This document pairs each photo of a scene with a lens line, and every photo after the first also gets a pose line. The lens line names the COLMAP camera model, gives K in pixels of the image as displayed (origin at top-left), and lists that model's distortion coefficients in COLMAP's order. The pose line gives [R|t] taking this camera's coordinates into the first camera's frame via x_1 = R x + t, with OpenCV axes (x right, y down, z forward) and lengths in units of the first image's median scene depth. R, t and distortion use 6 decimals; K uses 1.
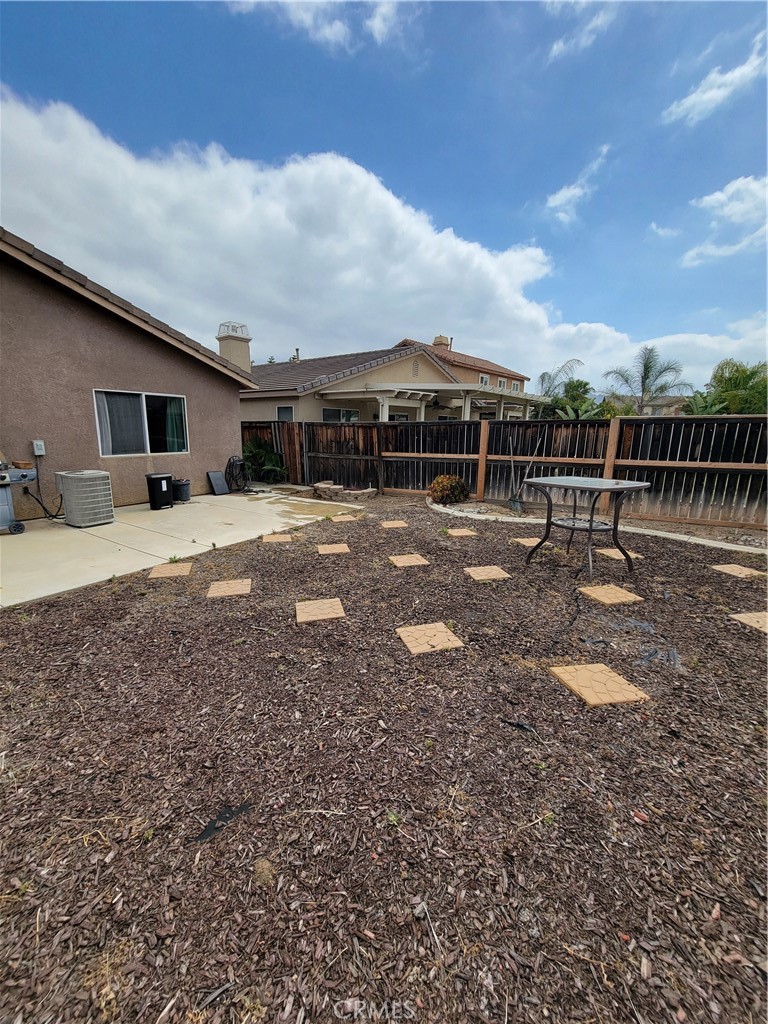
lens RADIAL K [[419.1, 0, 377.9], [0, 419.1, 518.0], [0, 0, 1]] dist [0.000621, -0.000937]
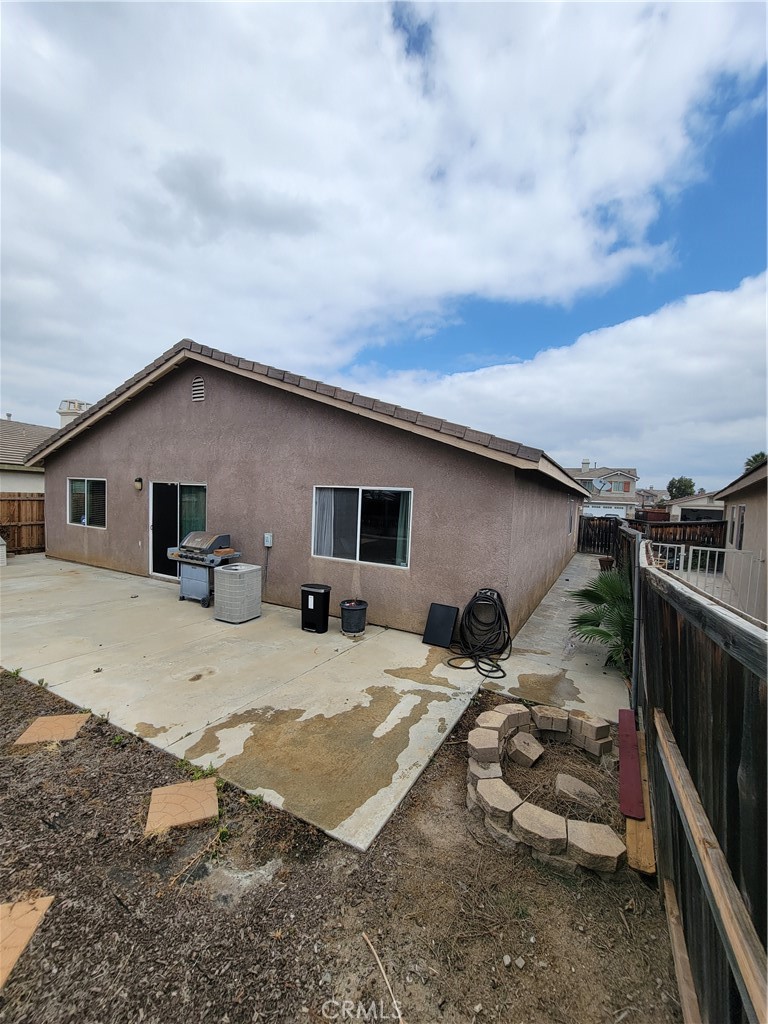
lens RADIAL K [[419.1, 0, 378.1], [0, 419.1, 521.5], [0, 0, 1]] dist [0.000621, -0.000937]
pose [[0.050792, 0.039498, -0.997928, 0.304020], [-0.255618, 0.966448, 0.025242, -0.314084], [0.965443, 0.253806, 0.059184, 1.193086]]
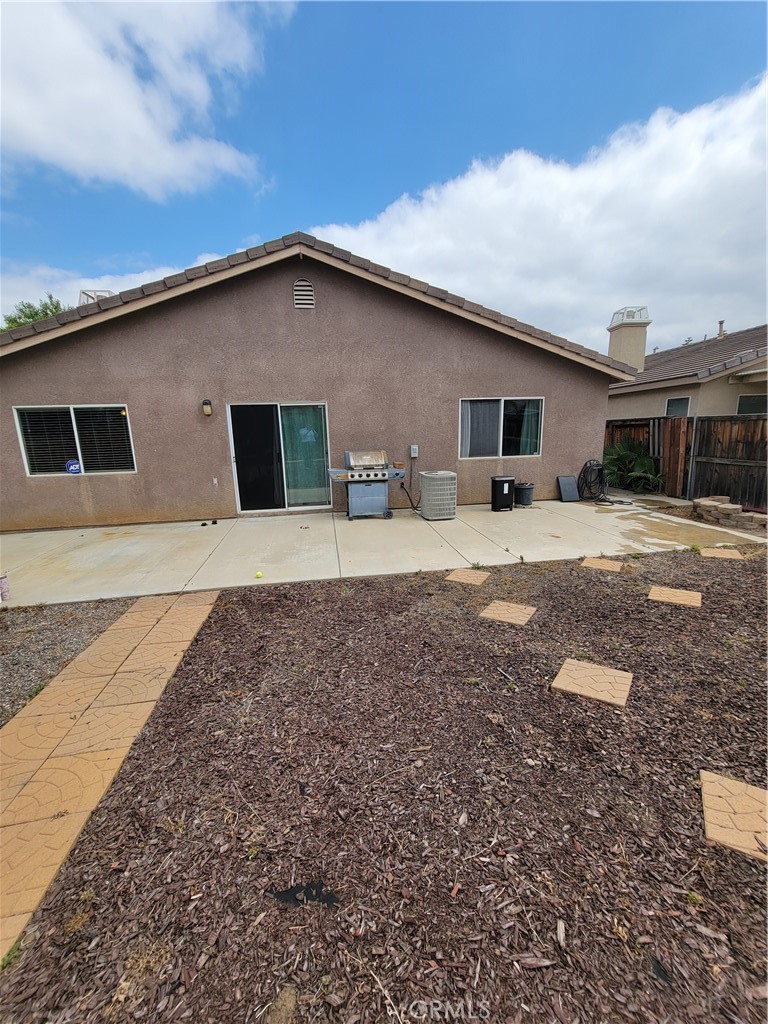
lens RADIAL K [[419.1, 0, 382.1], [0, 419.1, 519.7], [0, 0, 1]] dist [0.000621, -0.000937]
pose [[0.650815, 0.125967, -0.748713, 0.072098], [-0.123368, 0.990580, 0.059423, -0.029977], [0.749146, 0.053694, 0.660225, 0.129060]]
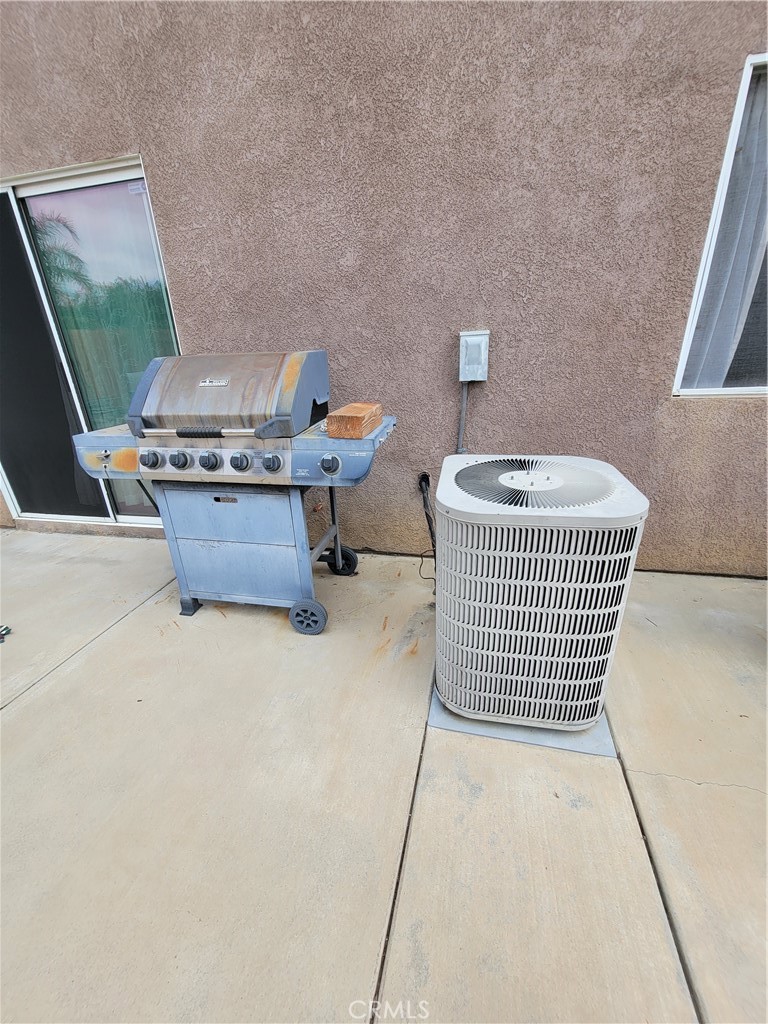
lens RADIAL K [[419.1, 0, 382.2], [0, 419.1, 519.4], [0, 0, 1]] dist [0.000621, -0.000937]
pose [[0.318599, 0.327135, -0.889650, -0.516141], [-0.158084, 0.943752, 0.290416, -0.132756], [0.934614, 0.048113, 0.352393, 0.828988]]
